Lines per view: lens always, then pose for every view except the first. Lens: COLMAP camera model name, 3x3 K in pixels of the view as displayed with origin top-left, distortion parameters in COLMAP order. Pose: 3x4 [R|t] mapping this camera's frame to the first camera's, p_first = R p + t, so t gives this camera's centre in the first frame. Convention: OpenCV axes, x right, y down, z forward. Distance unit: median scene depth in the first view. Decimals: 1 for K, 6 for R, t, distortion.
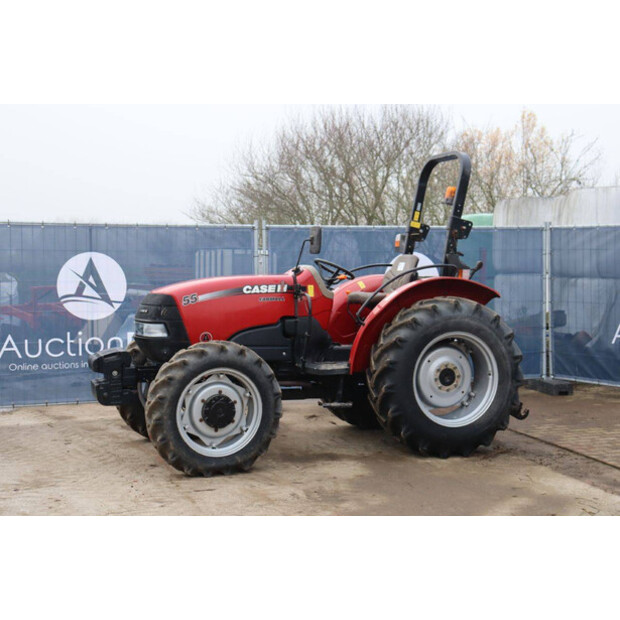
lens RADIAL K [[926.6, 0, 310.0], [0, 926.6, 310.0], [0, 0, 1]] dist [0.069397, 0.157403]
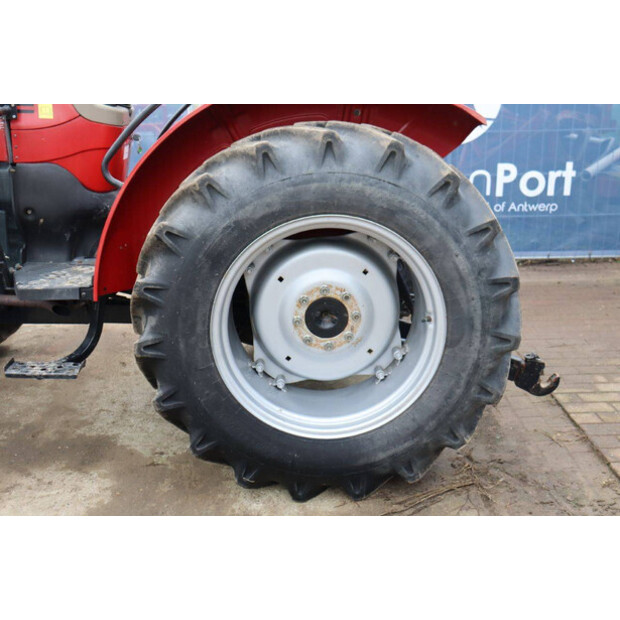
lens RADIAL K [[716.1, 0, 310.0], [0, 716.1, 310.0], [0, 0, 1]] dist [-0.014786, 0.004381]
pose [[0.952172, 0.088033, -0.292606, 0.240586], [-0.012738, 0.968203, 0.249841, -0.012876], [0.305296, -0.234164, 0.923018, 0.710452]]
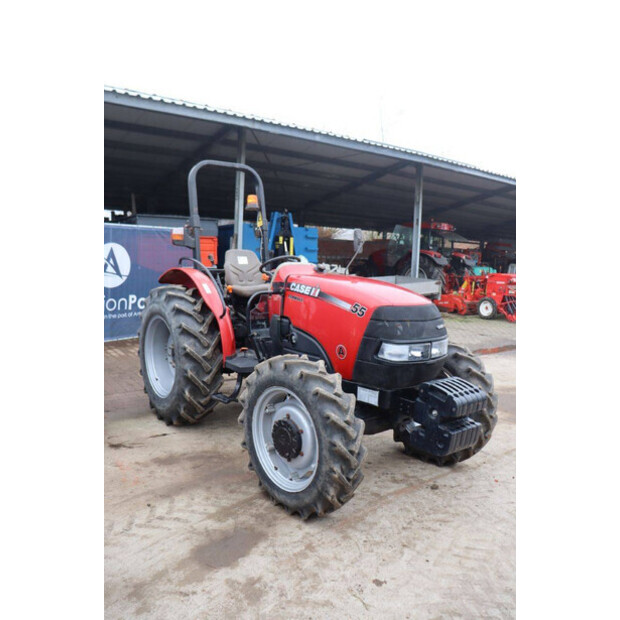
lens RADIAL K [[504.4, 0, 310.0], [0, 504.4, 310.0], [0, 0, 1]] dist [-0.167372, 0.123409]
pose [[-0.298252, -0.123525, 0.946460, -0.555014], [0.013488, 0.990946, 0.133582, -0.073643], [-0.954392, 0.052607, -0.293886, 1.212714]]
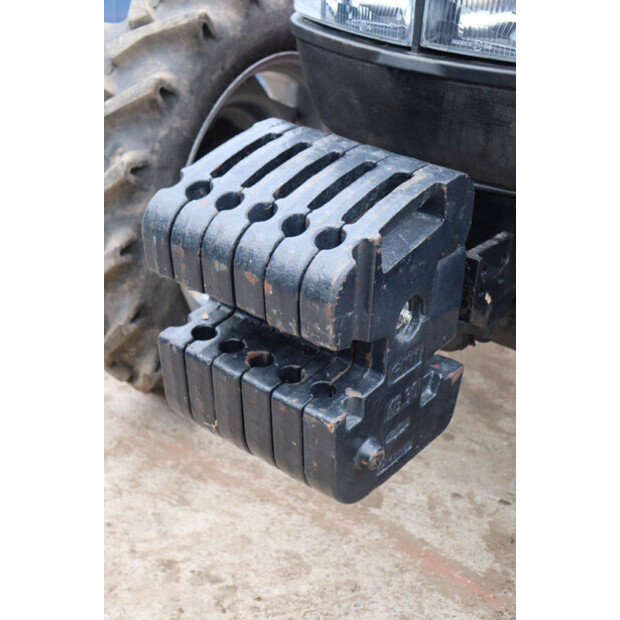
lens RADIAL K [[926.6, 0, 310.0], [0, 926.6, 310.0], [0, 0, 1]] dist [0.069397, 0.157403]
pose [[0.854315, -0.205605, 0.477359, -0.291789], [-0.018067, 0.906129, 0.422616, -0.001503], [-0.519441, -0.369672, 0.770405, 0.854700]]
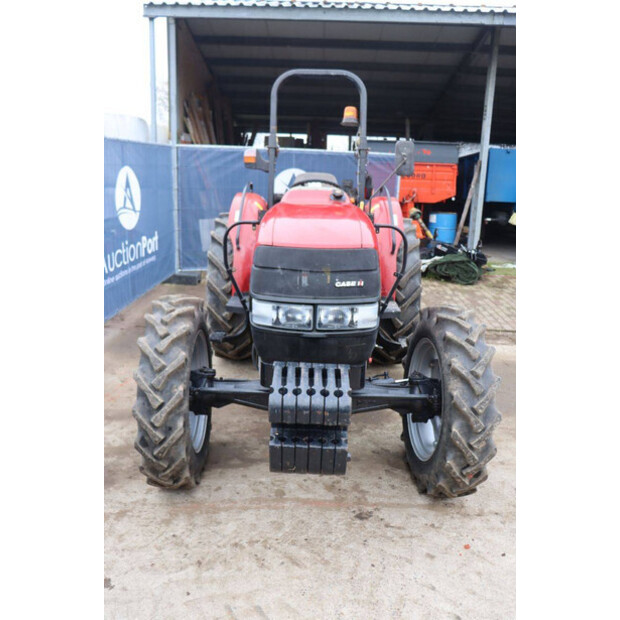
lens RADIAL K [[517.0, 0, 305.3], [0, 517.0, 315.4], [0, 0, 1]] dist [-0.156541, 0.128129]
pose [[0.367448, -0.244889, 0.897224, -0.450143], [0.023773, 0.966869, 0.254162, -0.056806], [-0.929740, -0.072061, 0.361096, 0.890283]]
